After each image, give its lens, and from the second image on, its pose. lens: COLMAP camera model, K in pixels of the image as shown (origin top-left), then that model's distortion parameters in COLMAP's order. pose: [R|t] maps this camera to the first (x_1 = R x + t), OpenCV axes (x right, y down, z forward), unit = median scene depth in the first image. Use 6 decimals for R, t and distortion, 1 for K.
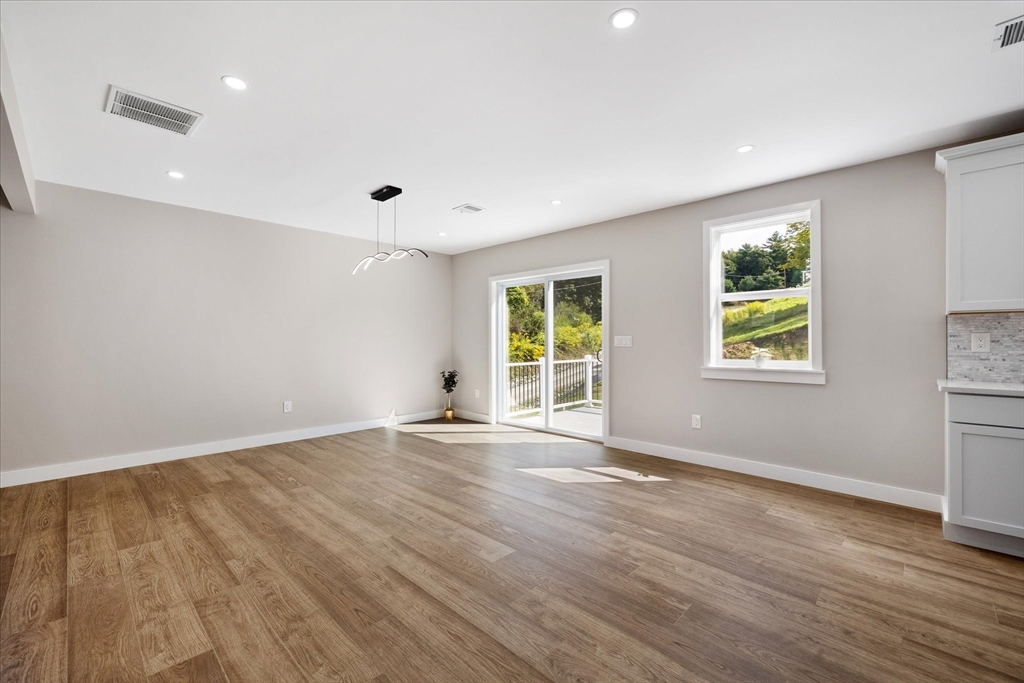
lens RADIAL K [[427.9, 0, 506.6], [0, 427.9, 342.9], [0, 0, 1]] dist [-0.002292, 0.000398]
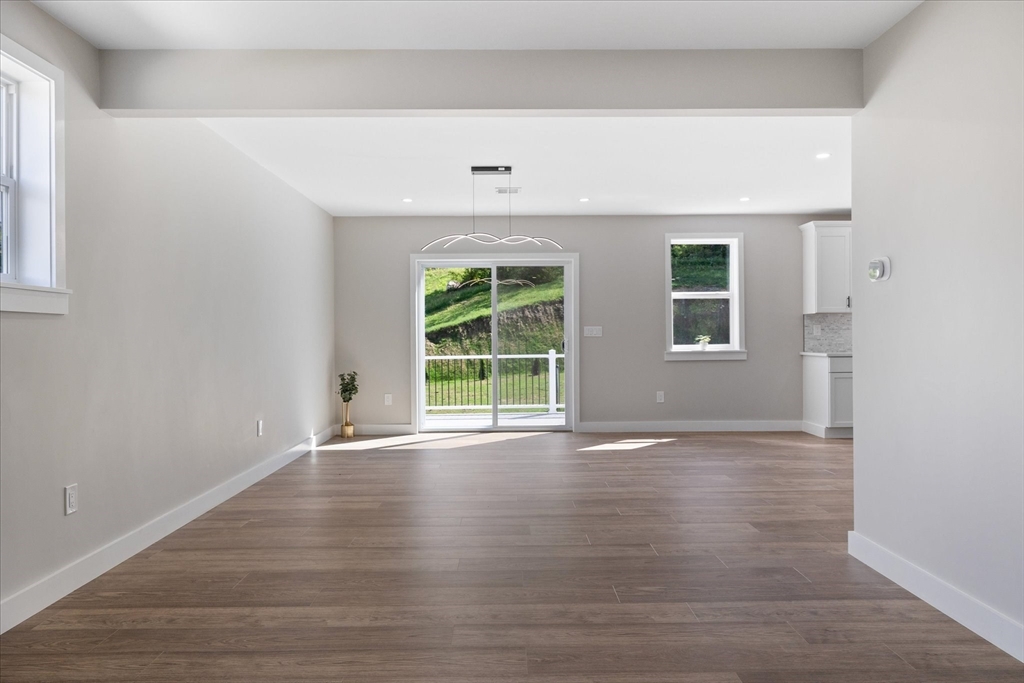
lens RADIAL K [[670.1, 0, 512.0], [0, 670.1, 341.5], [0, 0, 1]] dist [-0.002388, 0.000118]
pose [[0.712179, -0.012081, 0.701893, -1.428363], [0.011412, 0.999919, 0.005632, 0.013260], [-0.701905, 0.003999, 0.712260, -0.068758]]
